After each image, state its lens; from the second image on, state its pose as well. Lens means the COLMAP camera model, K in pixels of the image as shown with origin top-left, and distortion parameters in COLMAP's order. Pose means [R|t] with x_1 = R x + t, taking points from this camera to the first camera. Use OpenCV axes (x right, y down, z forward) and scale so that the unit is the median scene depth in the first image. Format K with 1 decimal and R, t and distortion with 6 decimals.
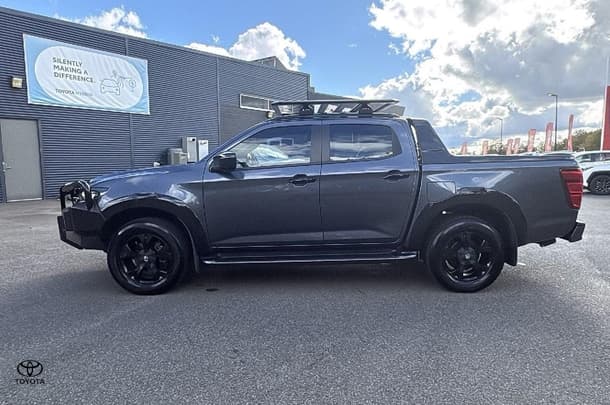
lens RADIAL K [[408.2, 0, 305.0], [0, 408.2, 202.5], [0, 0, 1]] dist [-0.004240, 0.001443]
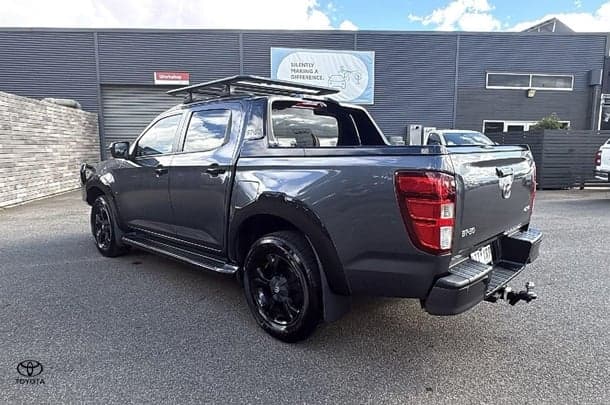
lens RADIAL K [[408.2, 0, 305.0], [0, 408.2, 202.5], [0, 0, 1]] dist [-0.004240, 0.001443]
pose [[0.707819, 0.098819, -0.699448, 0.258433], [-0.078281, 0.995041, 0.061362, -0.018185], [0.702043, 0.011320, 0.712044, 0.149030]]
